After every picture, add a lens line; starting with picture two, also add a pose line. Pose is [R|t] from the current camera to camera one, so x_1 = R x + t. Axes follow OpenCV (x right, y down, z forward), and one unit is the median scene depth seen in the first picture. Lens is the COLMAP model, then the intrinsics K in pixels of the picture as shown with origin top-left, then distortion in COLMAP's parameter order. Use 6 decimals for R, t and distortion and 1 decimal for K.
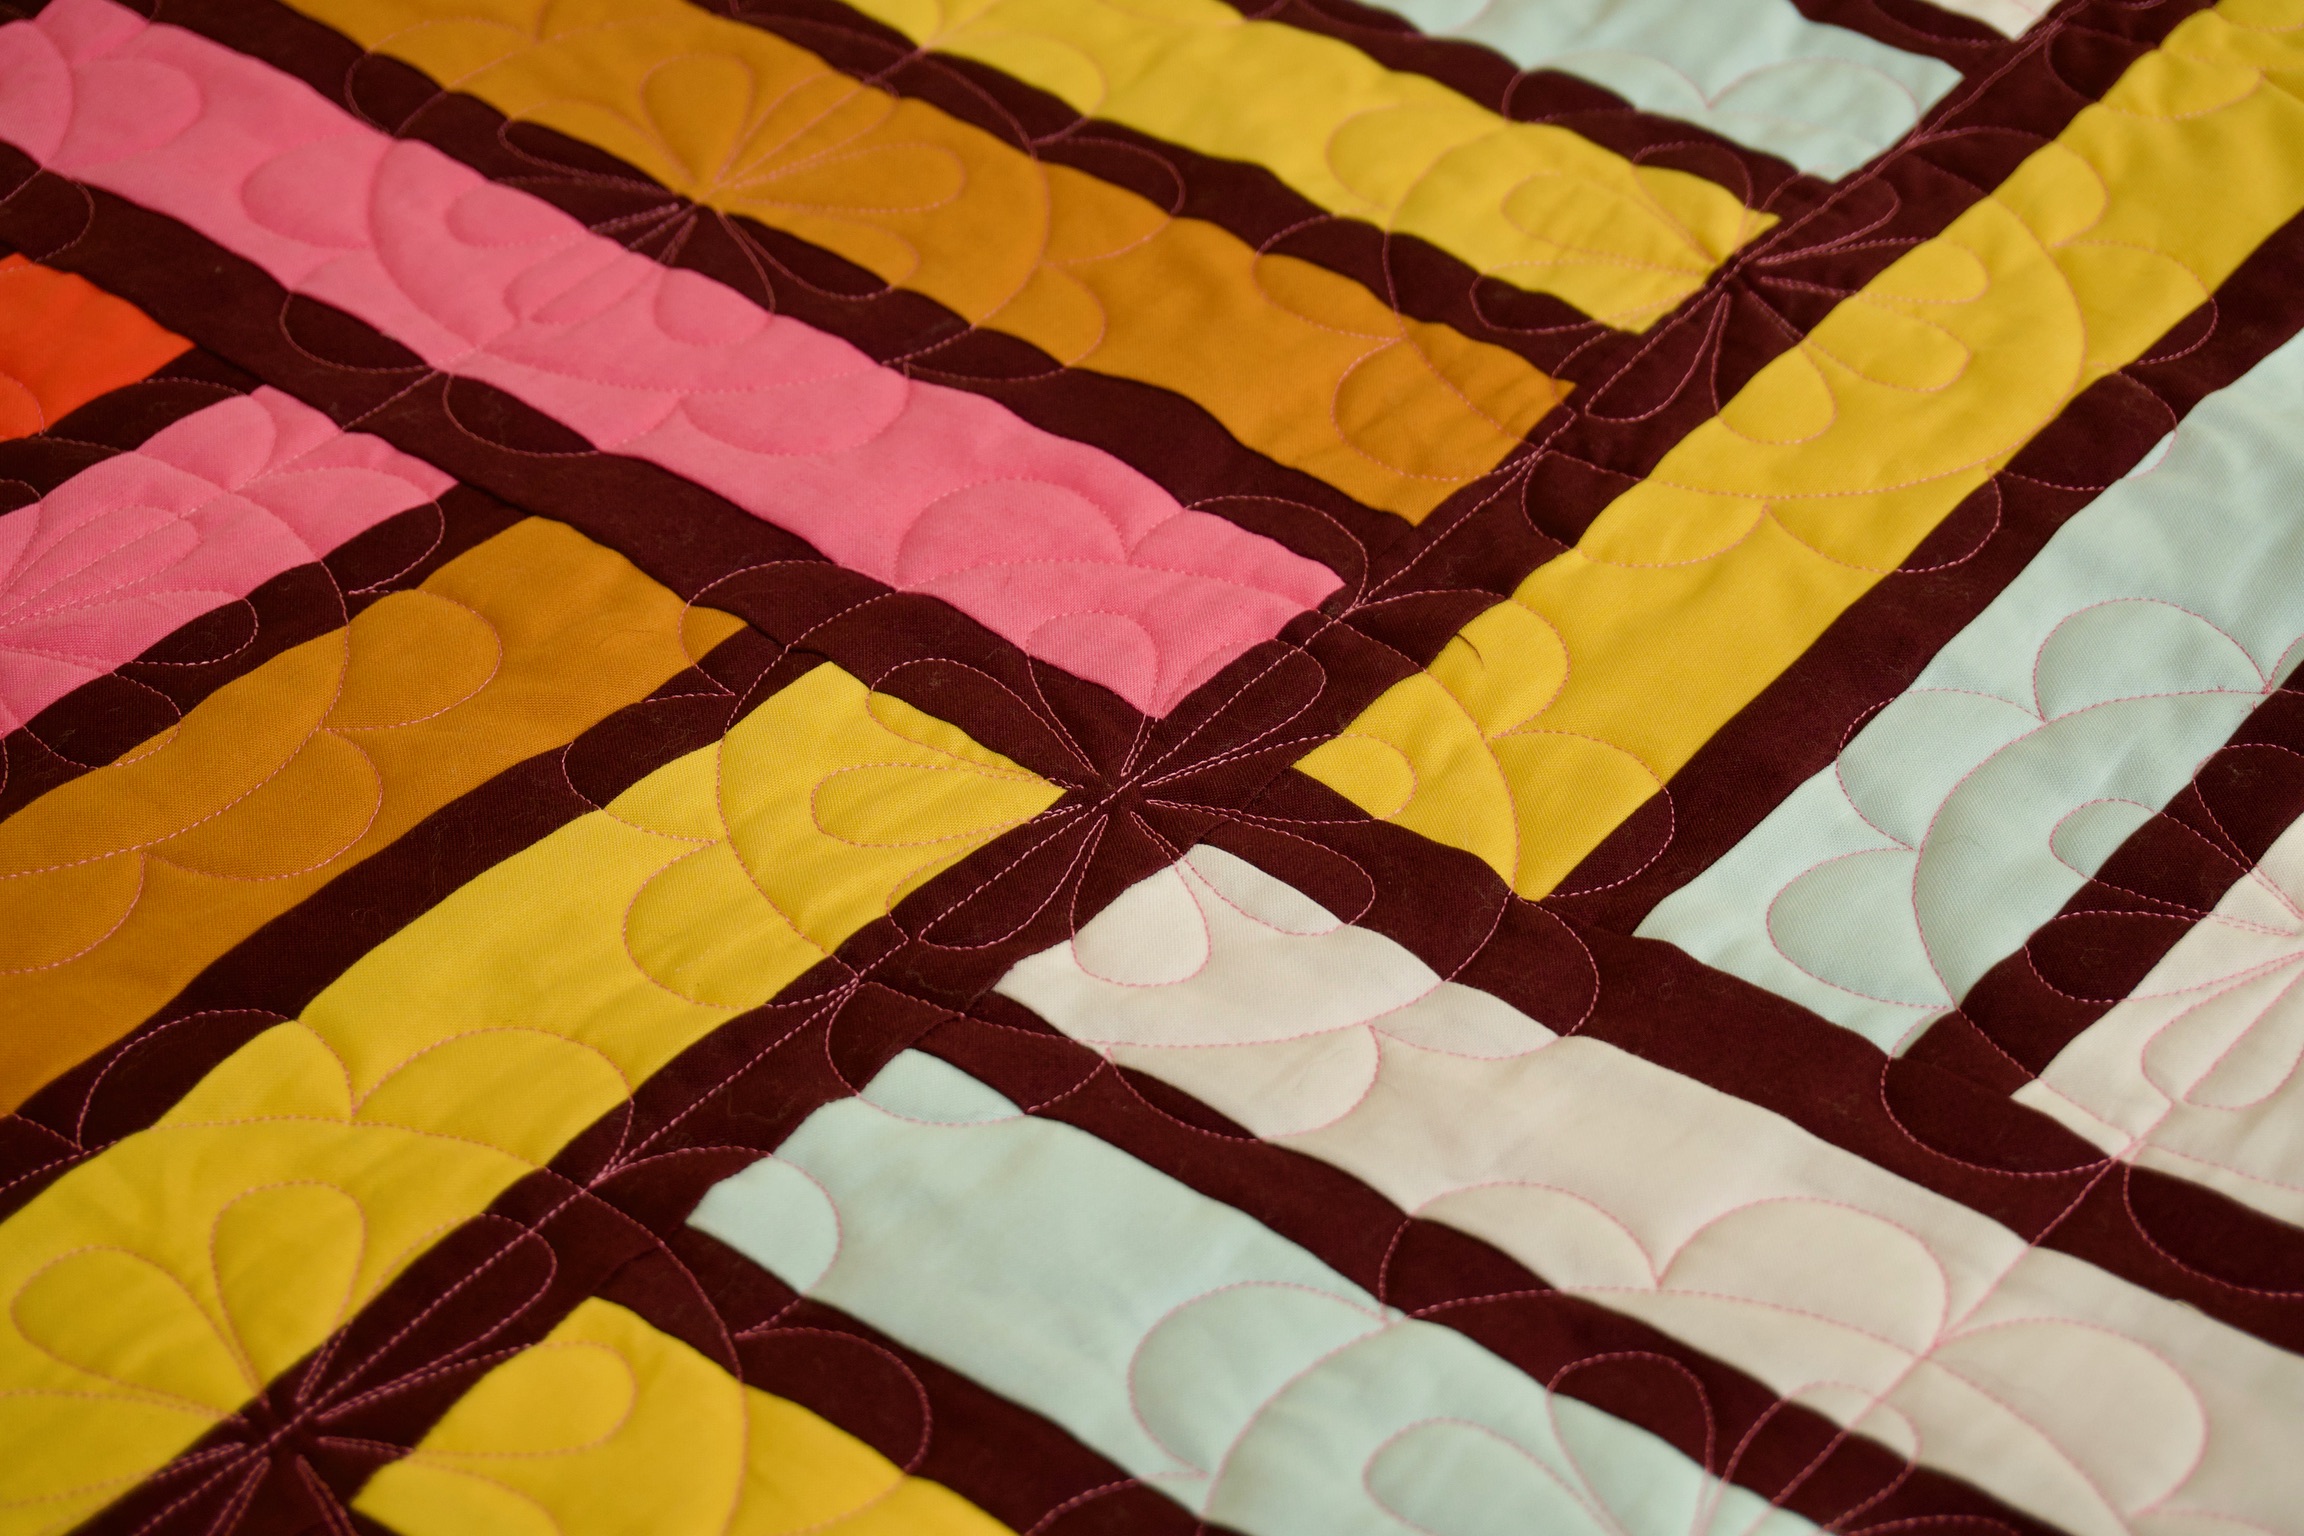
lens RADIAL K [[4979.6, 0, 1152.0], [0, 4979.6, 768.0], [0, 0, 1]] dist [-0.021158, 0.126203]
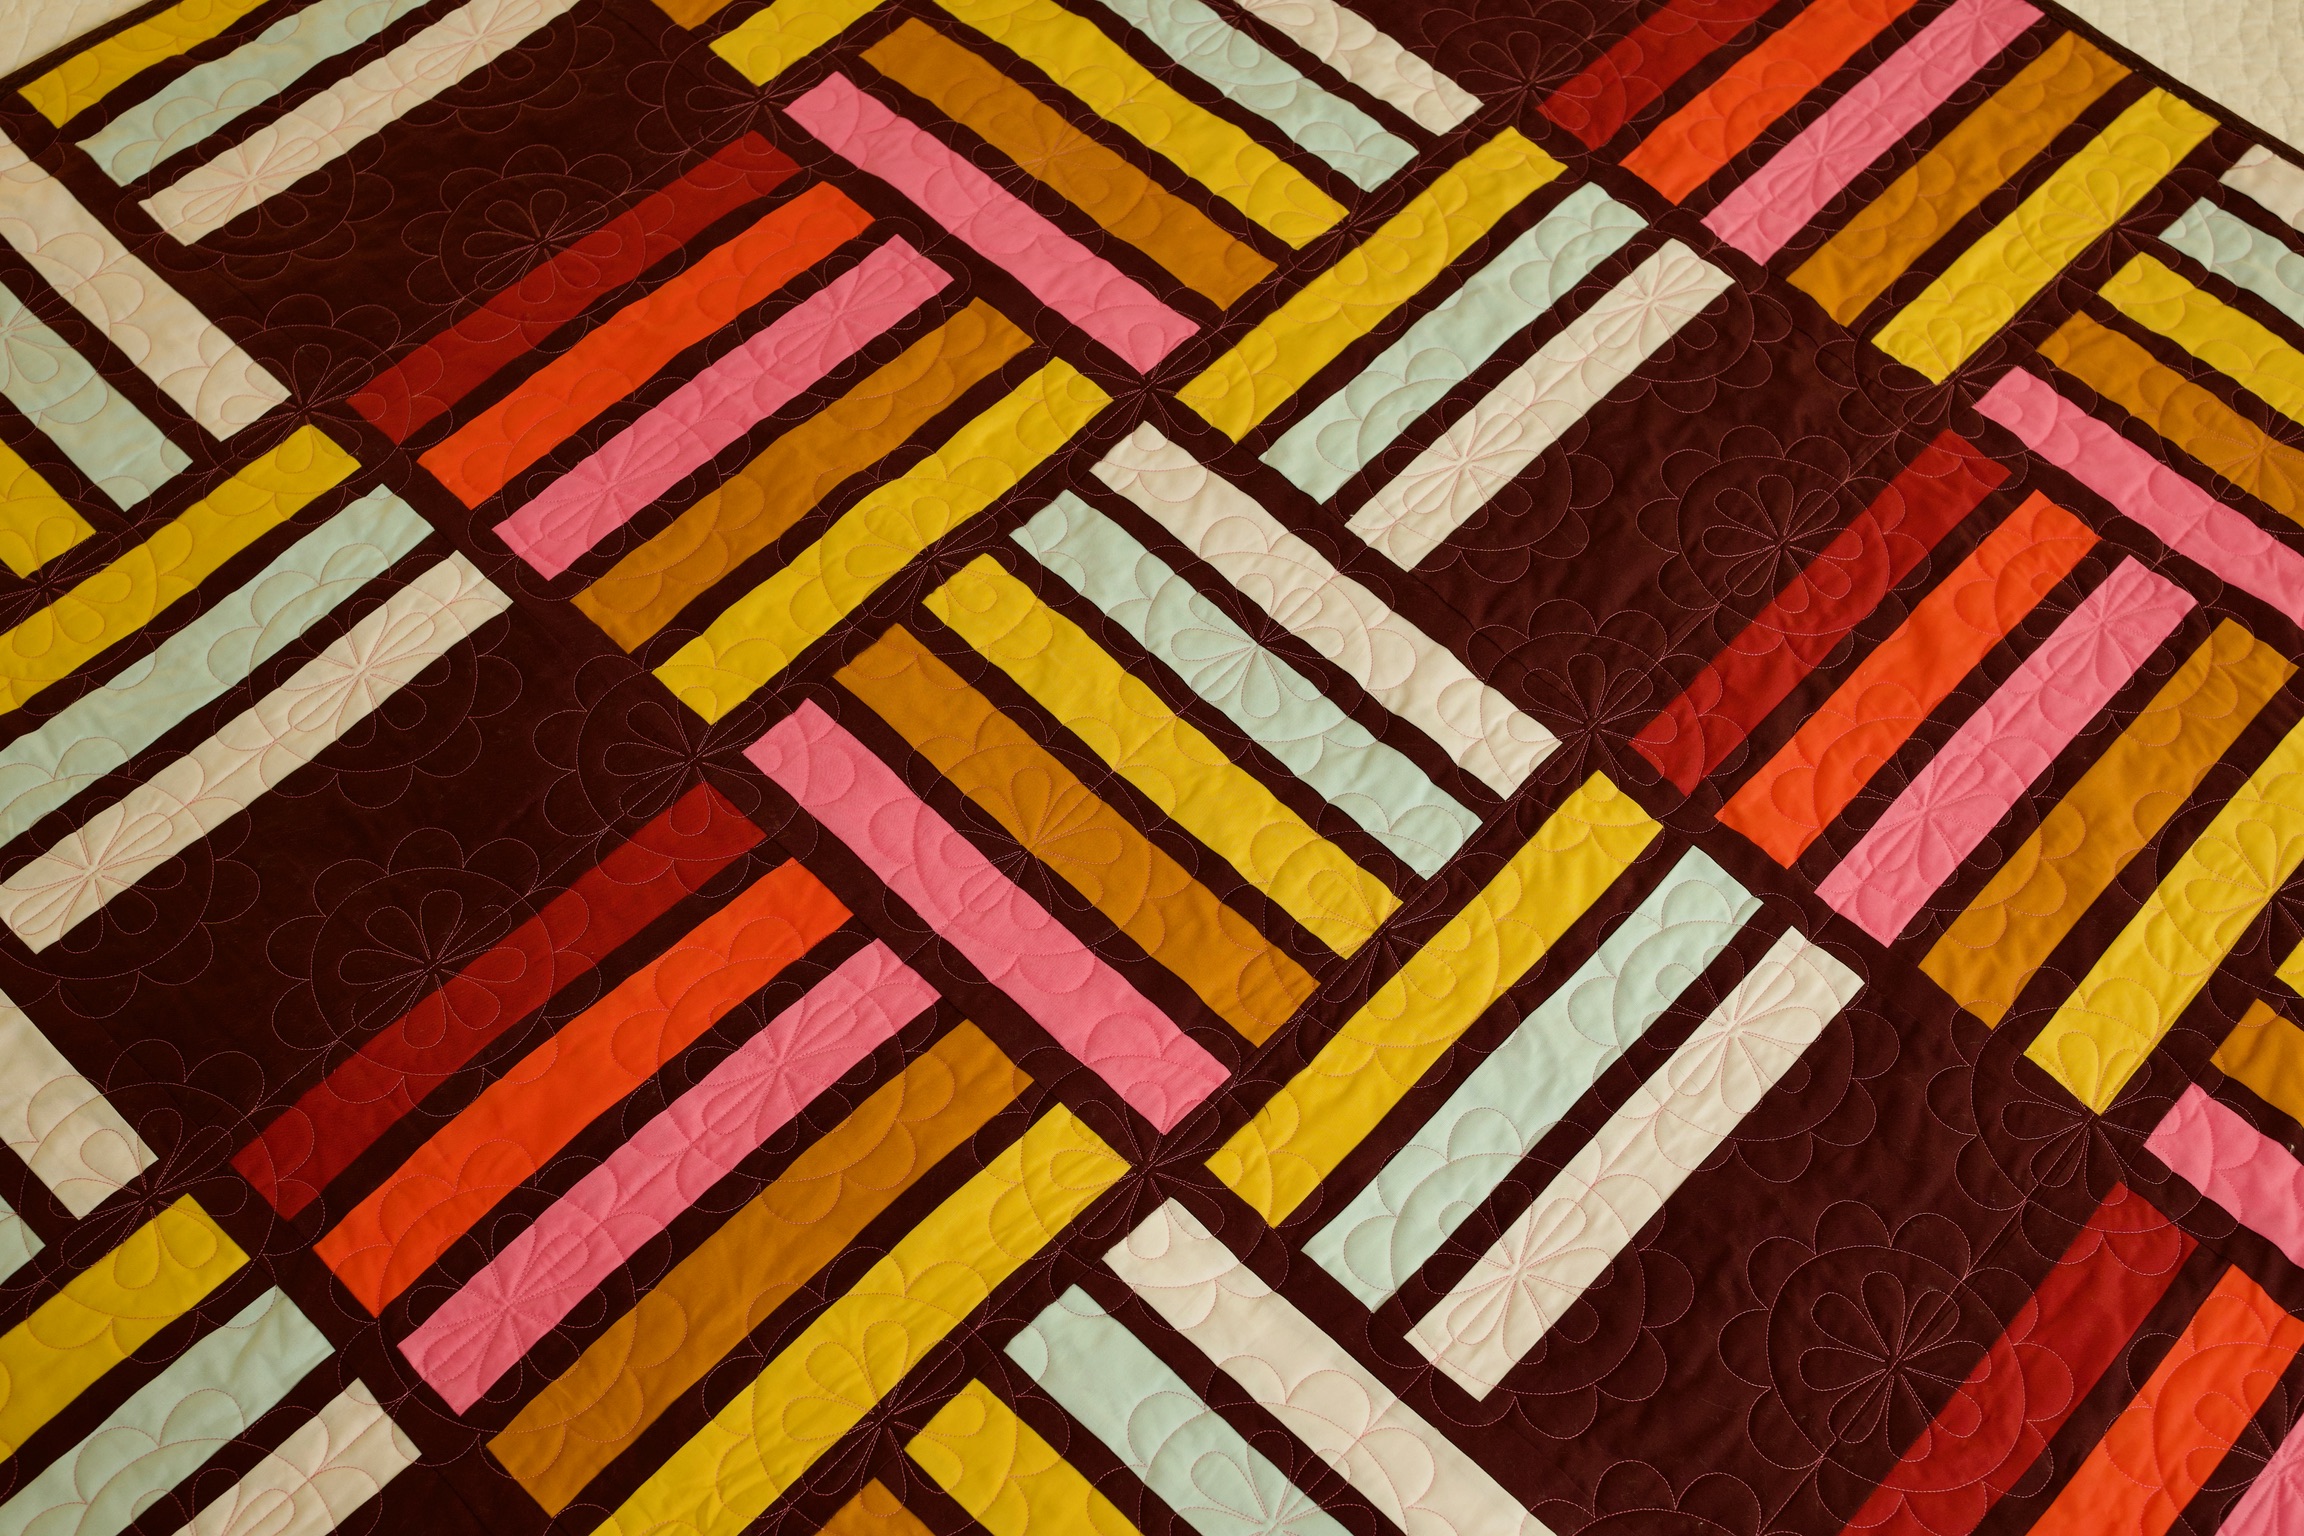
lens RADIAL K [[2801.0, 0, 1152.0], [0, 2801.0, 768.0], [0, 0, 1]] dist [-0.093075, 0.017004]
pose [[0.995141, 0.098212, -0.006917, -0.016537], [-0.090067, 0.936479, 0.338961, -0.810676], [0.039768, -0.336691, 0.940775, -0.561265]]
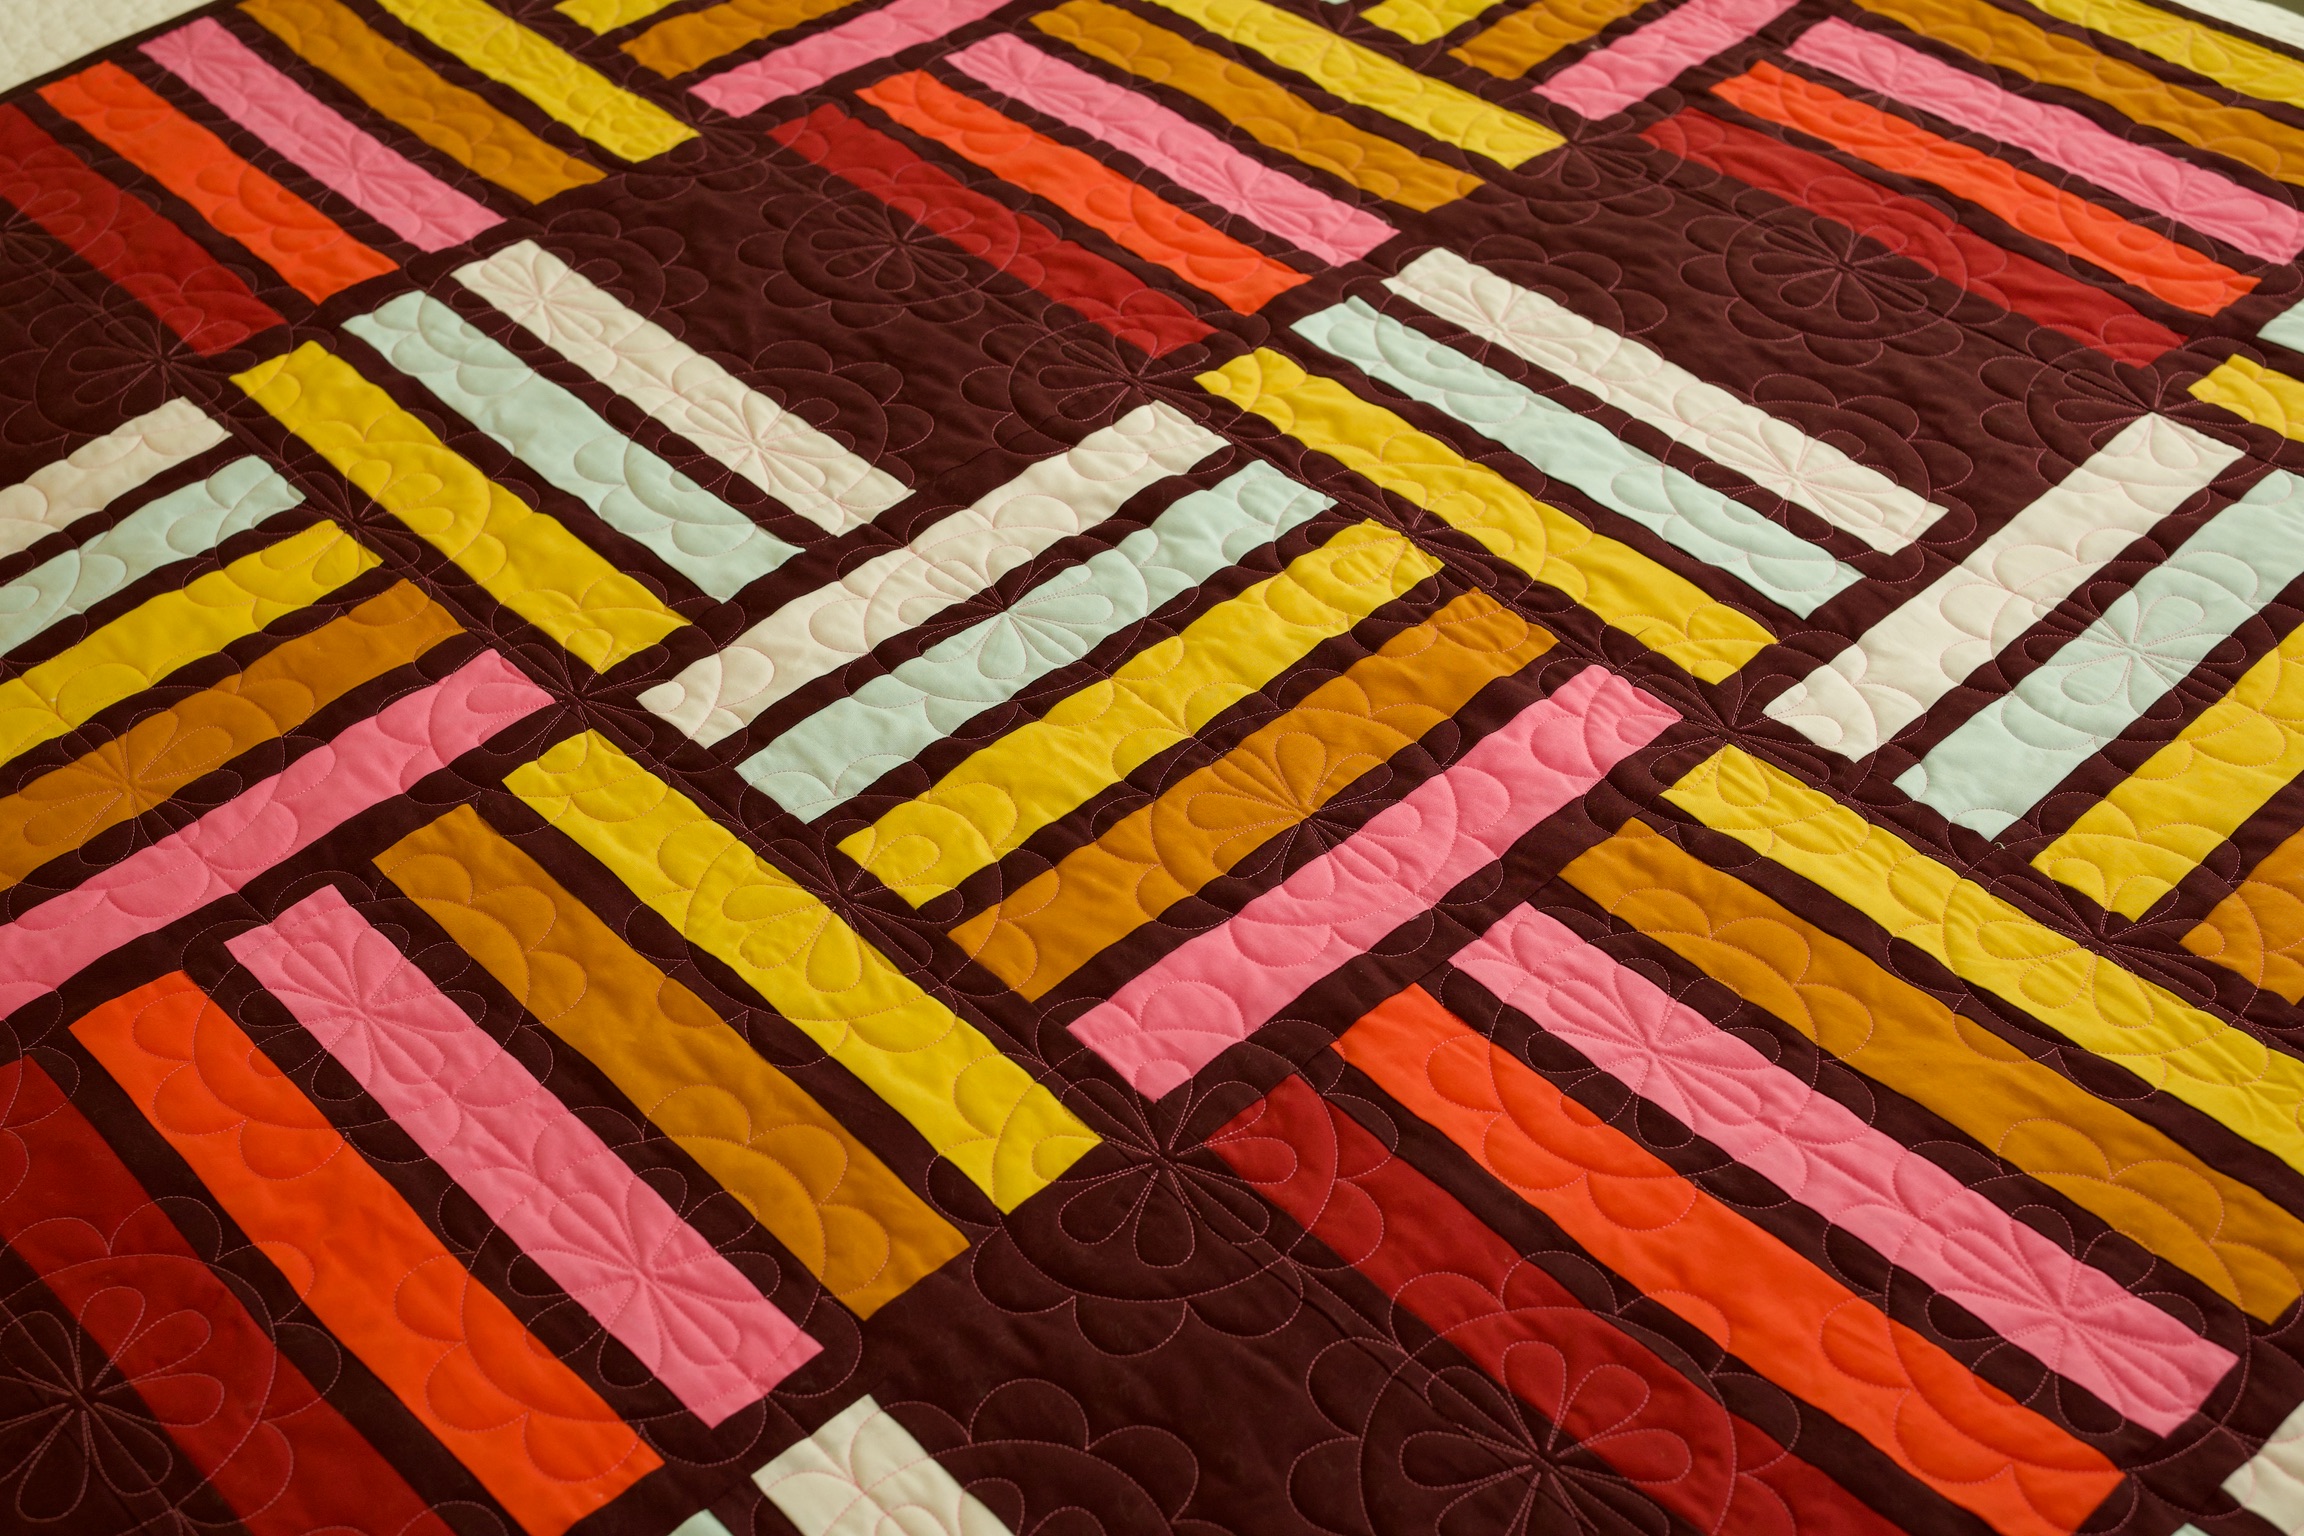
lens RADIAL K [[2801.0, 0, 1152.0], [0, 2801.0, 768.0], [0, 0, 1]] dist [-0.093075, 0.017004]
pose [[0.134407, -0.682065, 0.718834, -1.137234], [0.613257, 0.627063, 0.480322, -0.890077], [-0.778364, 0.376271, 0.502563, 0.471411]]
